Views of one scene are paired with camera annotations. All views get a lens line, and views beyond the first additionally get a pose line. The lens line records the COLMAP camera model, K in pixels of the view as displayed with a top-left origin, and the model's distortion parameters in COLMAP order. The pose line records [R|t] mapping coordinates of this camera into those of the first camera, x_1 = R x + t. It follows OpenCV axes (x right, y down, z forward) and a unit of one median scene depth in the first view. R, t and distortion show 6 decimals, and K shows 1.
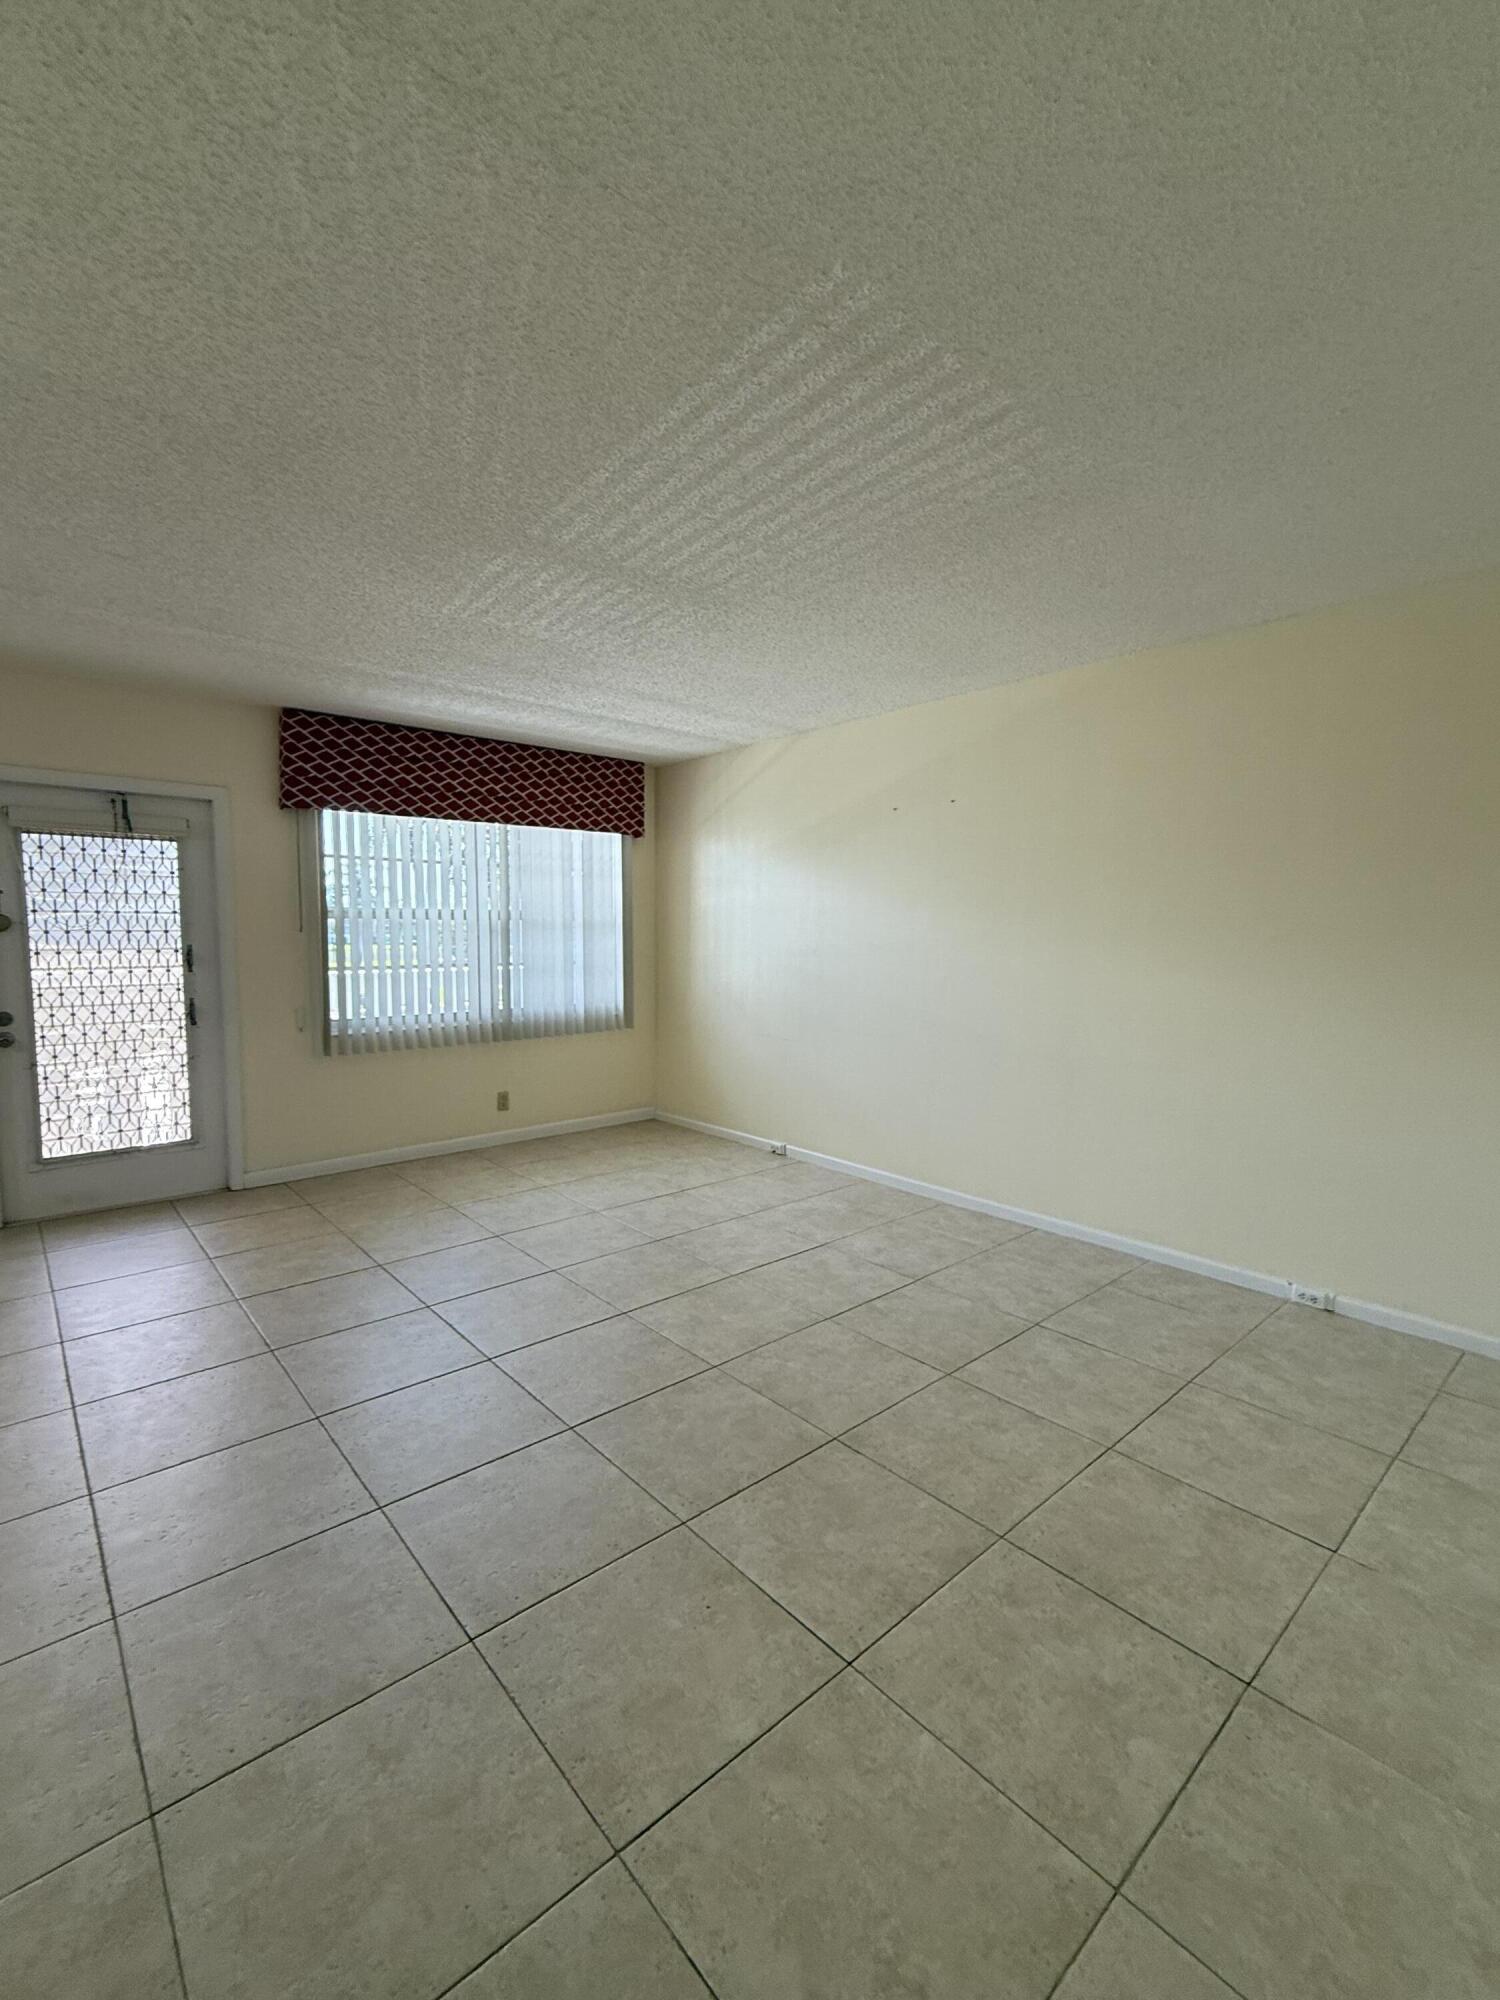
lens RADIAL K [[874.9, 0, 751.1], [0, 874.9, 1005.6], [0, 0, 1]] dist [0.001667, 0.000046]
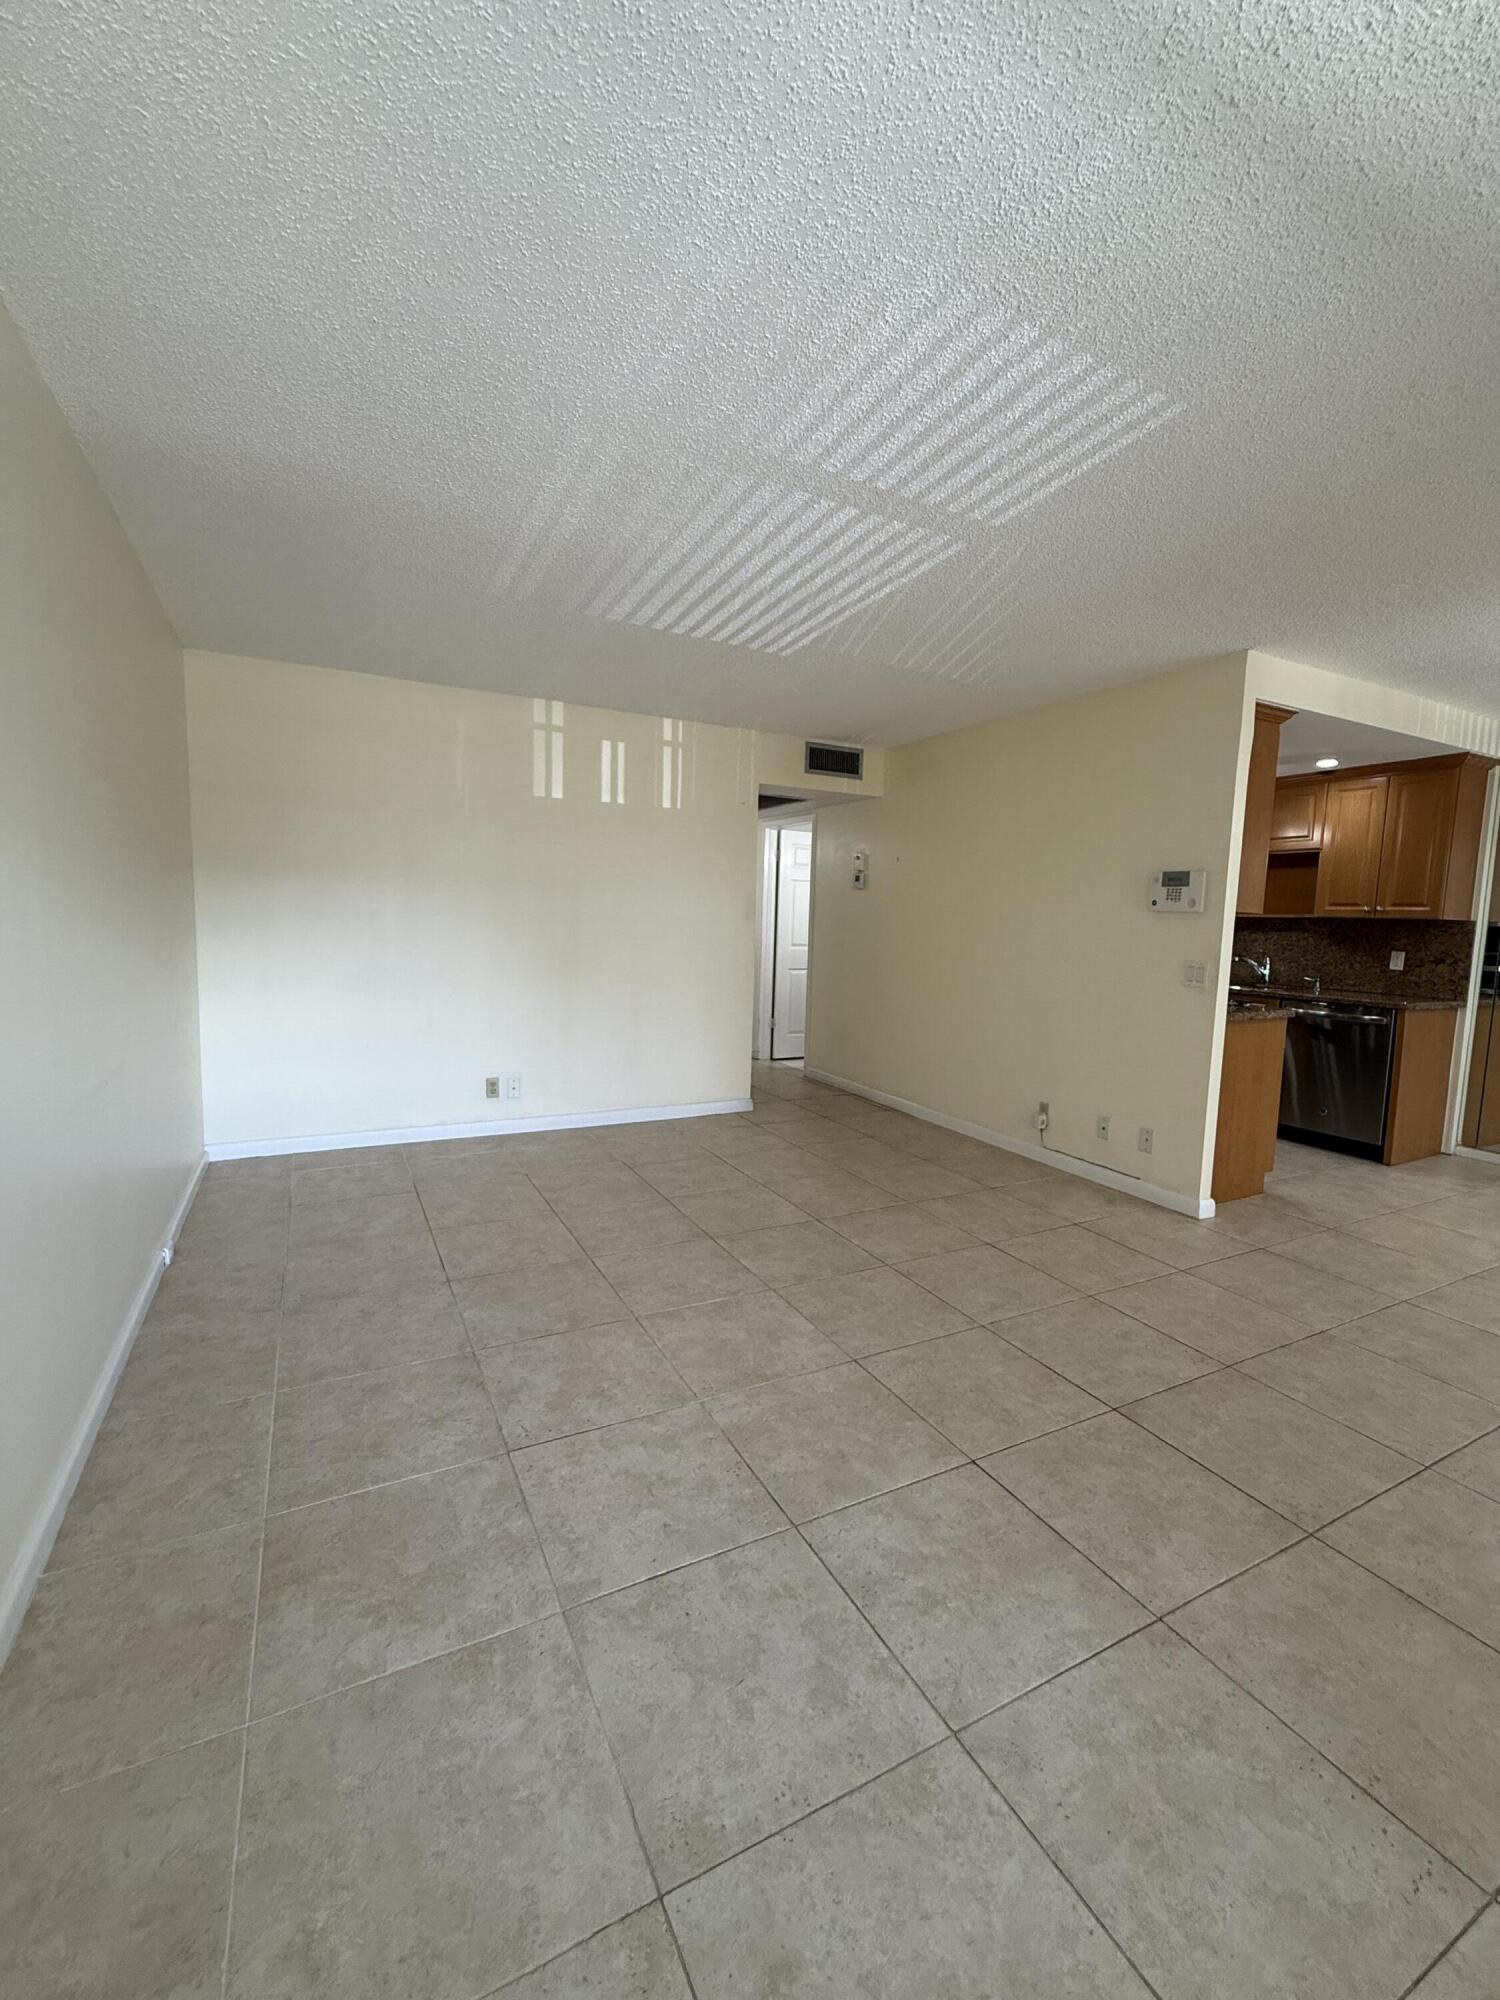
lens RADIAL K [[804.9, 0, 748.9], [0, 804.9, 997.1], [0, 0, 1]] dist [0.001310, 0.000053]
pose [[-0.968776, -0.058274, 0.240993, -0.203628], [-0.012143, 0.981972, 0.188635, -0.131183], [-0.247641, 0.179818, -0.952019, 1.626037]]
